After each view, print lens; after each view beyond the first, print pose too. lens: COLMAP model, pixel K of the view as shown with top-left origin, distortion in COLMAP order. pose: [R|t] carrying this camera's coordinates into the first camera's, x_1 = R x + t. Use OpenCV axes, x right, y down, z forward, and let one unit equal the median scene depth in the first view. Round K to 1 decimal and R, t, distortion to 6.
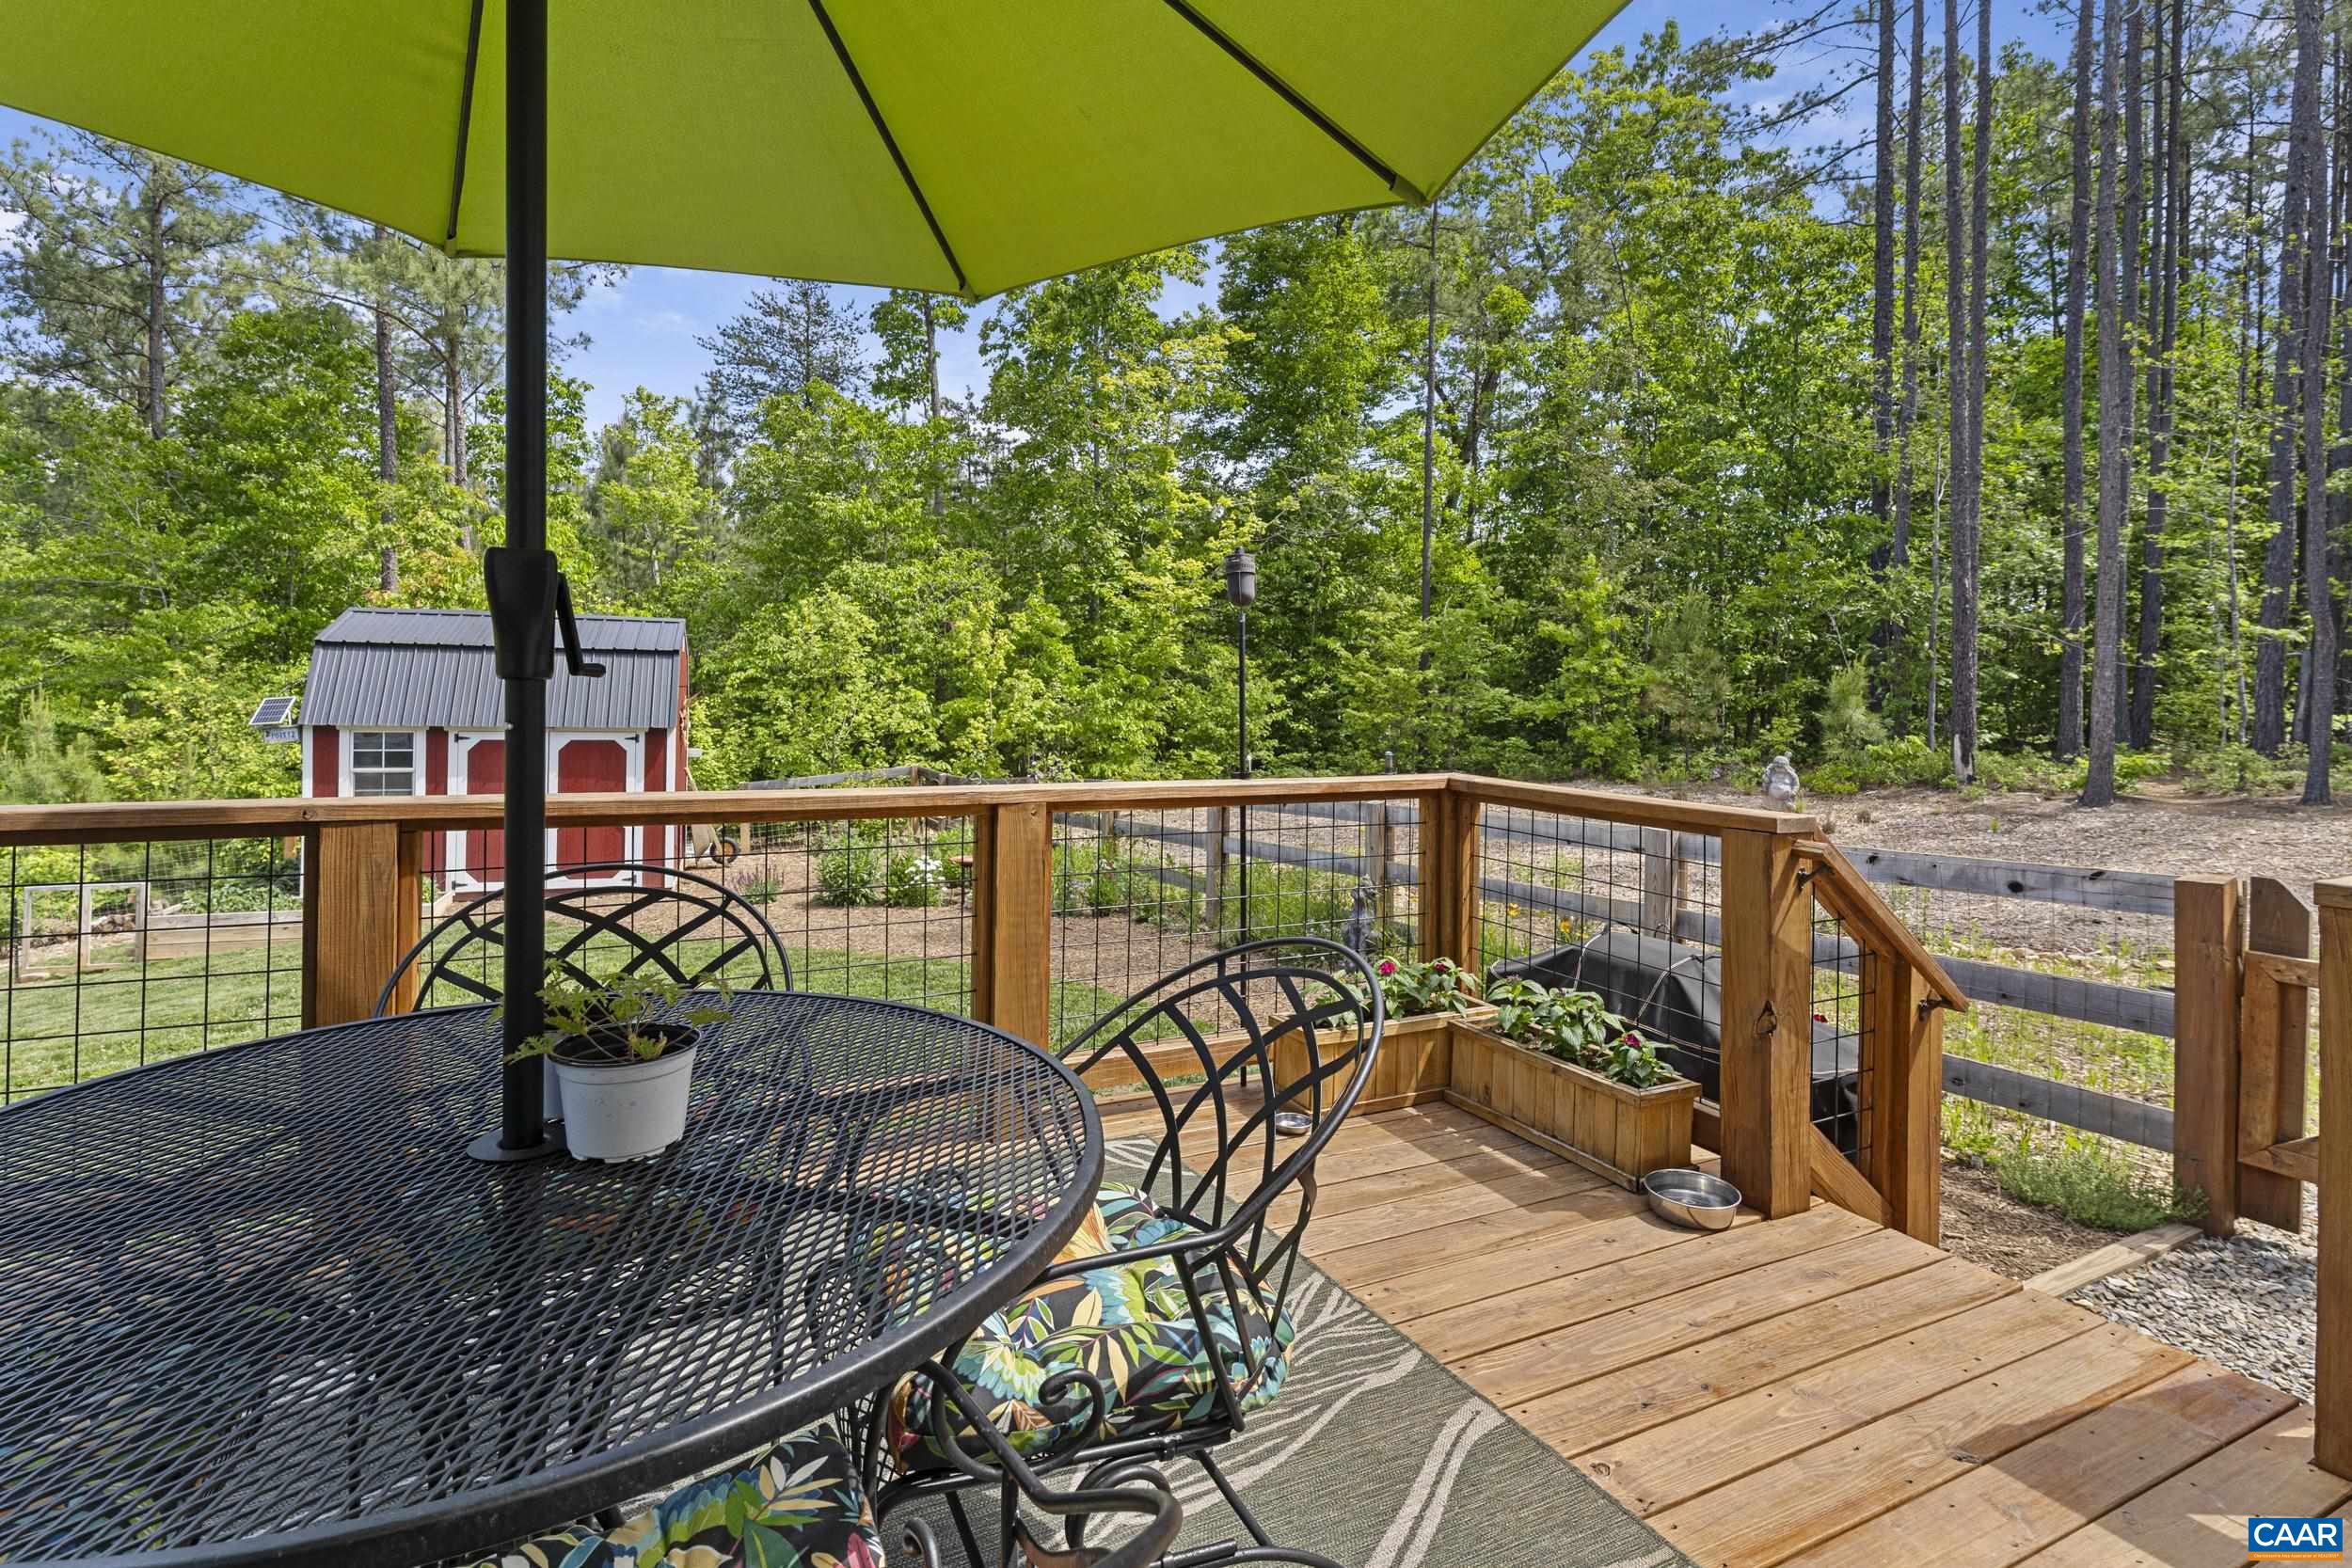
lens RADIAL K [[1145.6, 0, 1196.5], [0, 1145.6, 695.5], [0, 0, 1]] dist [0.004450, 0.000655]
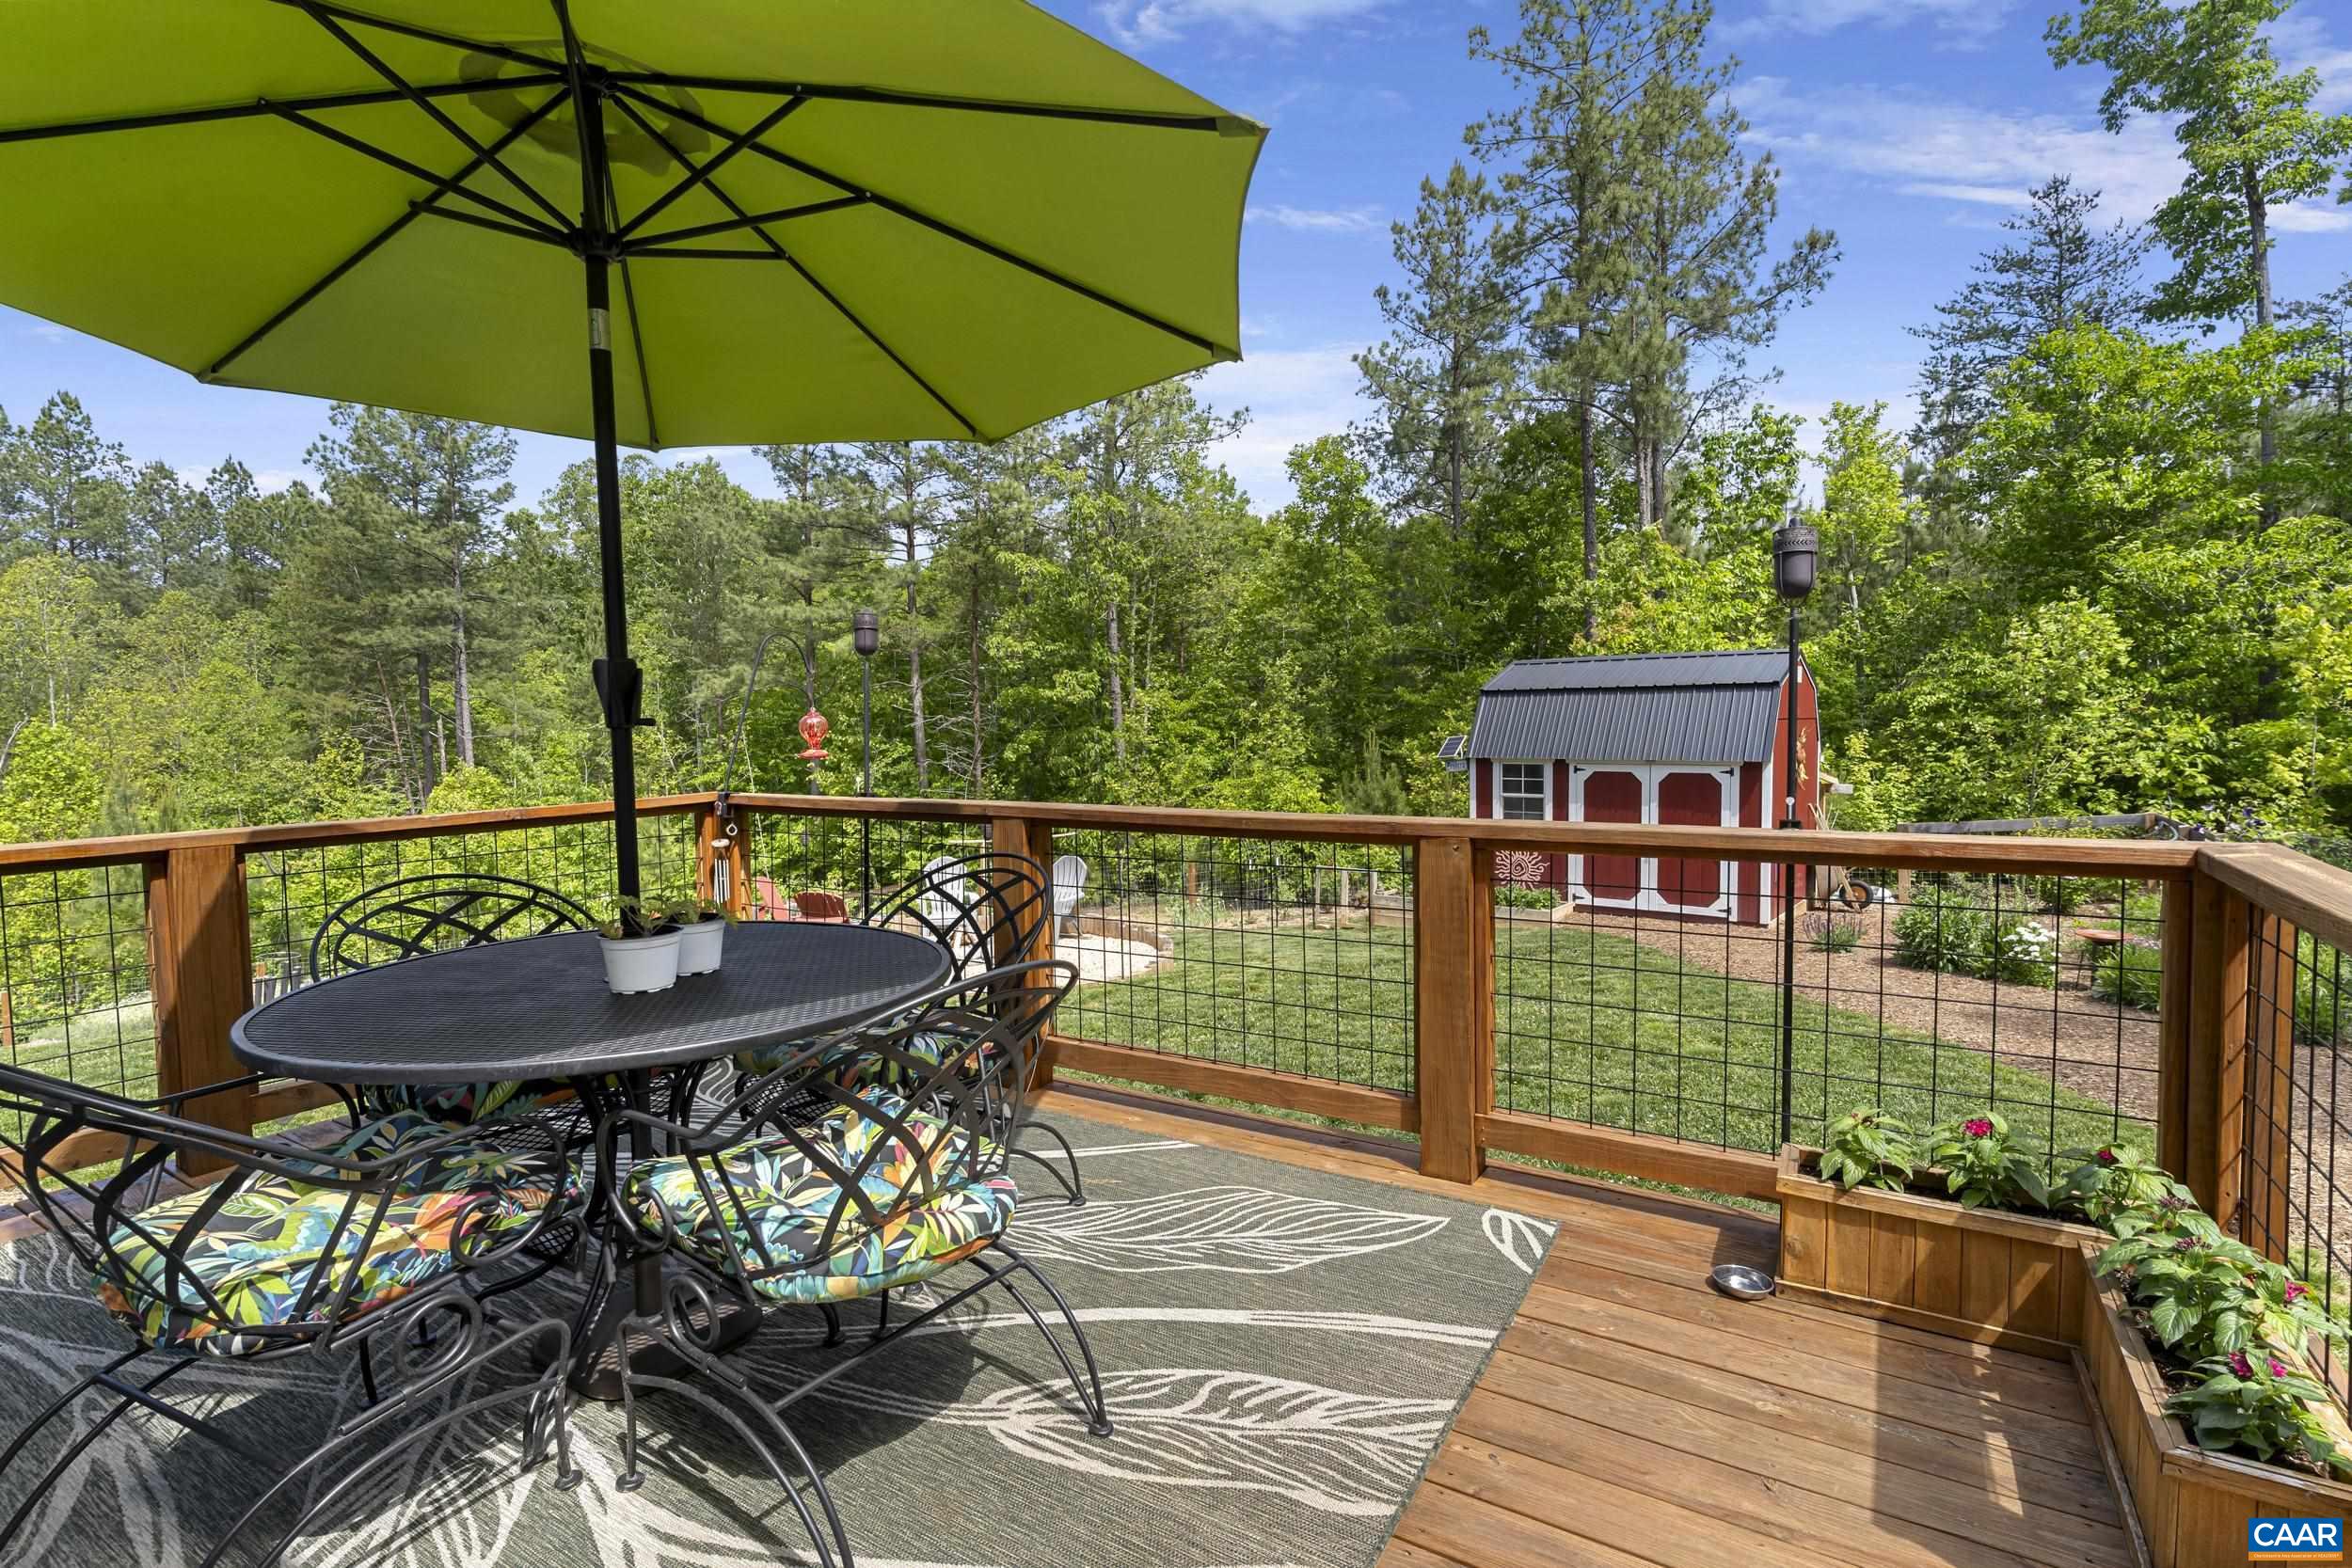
lens RADIAL K [[1145.6, 0, 1156.6], [0, 1145.6, 778.3], [0, 0, 1]] dist [0.004450, 0.000655]
pose [[0.501866, 0.018141, -0.864755, 0.123705], [0.018558, 0.999324, 0.031734, 0.002064], [0.864746, -0.031974, 0.501190, 0.068129]]
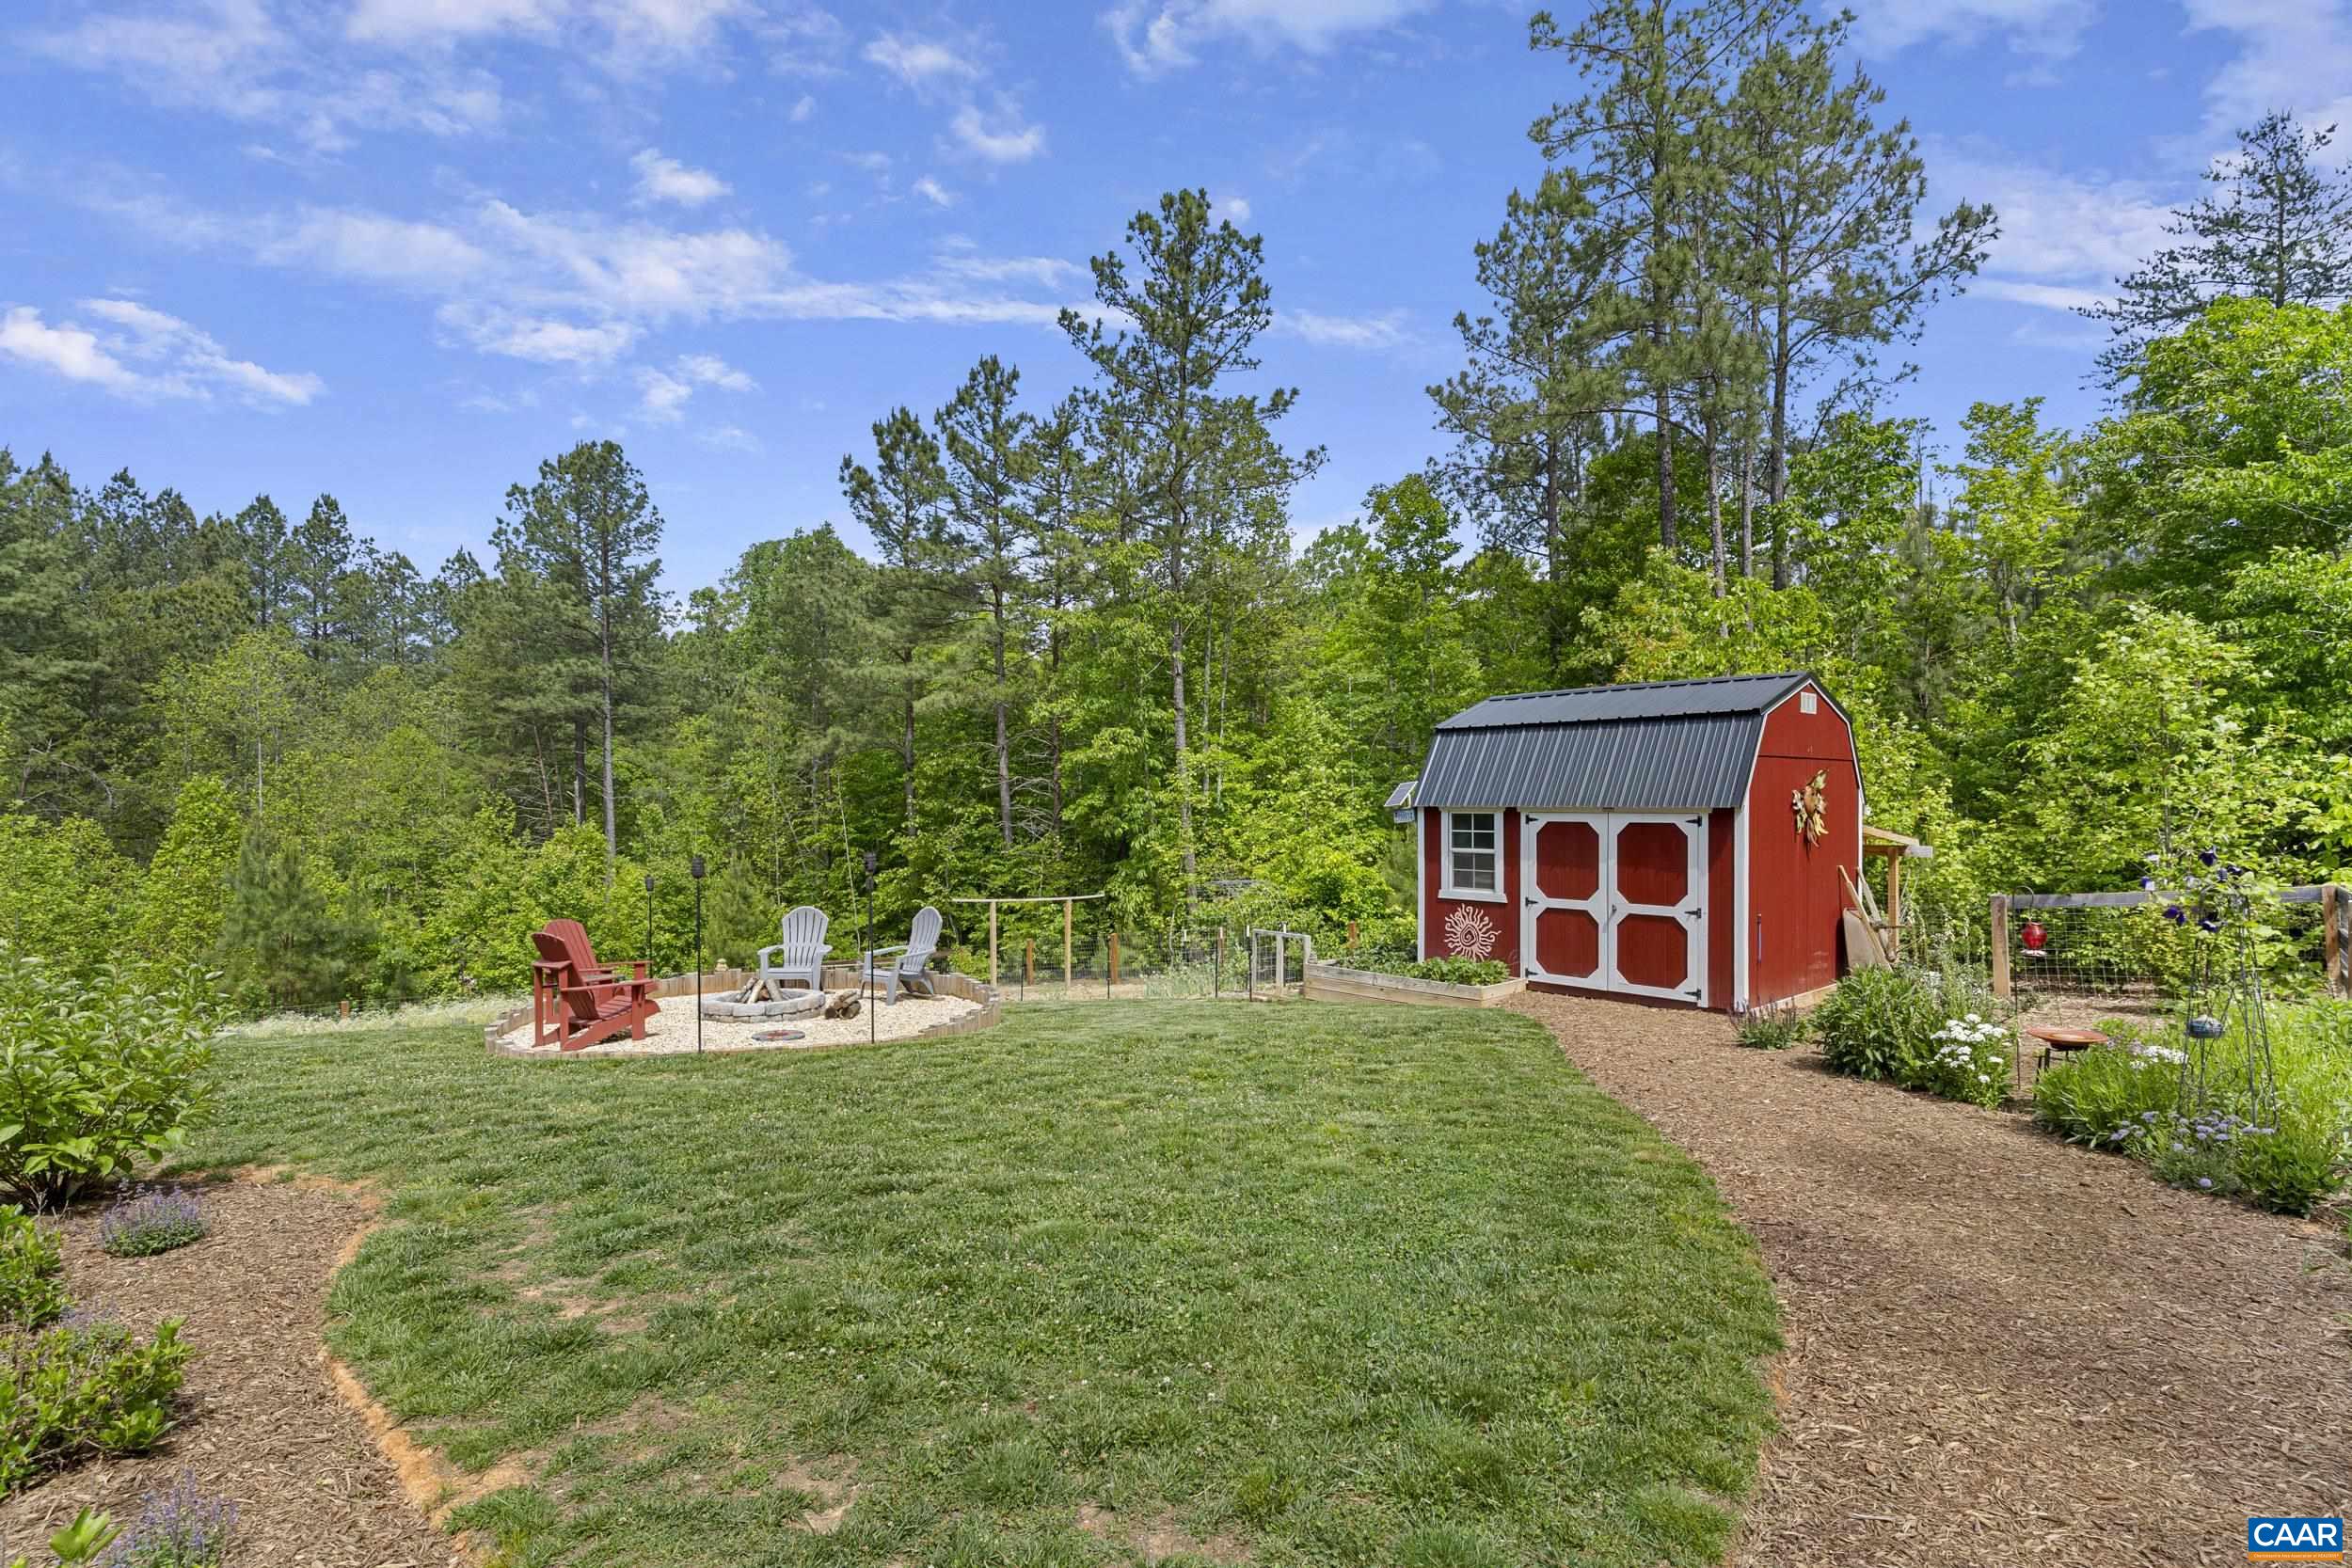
lens RADIAL K [[1145.6, 0, 1167.8], [0, 1145.6, 814.7], [0, 0, 1]] dist [0.004450, 0.000655]
pose [[0.348637, -0.006903, -0.937232, 0.136674], [0.010061, 0.999943, -0.003623, 0.032306], [0.937204, -0.008166, 0.348687, 0.370517]]
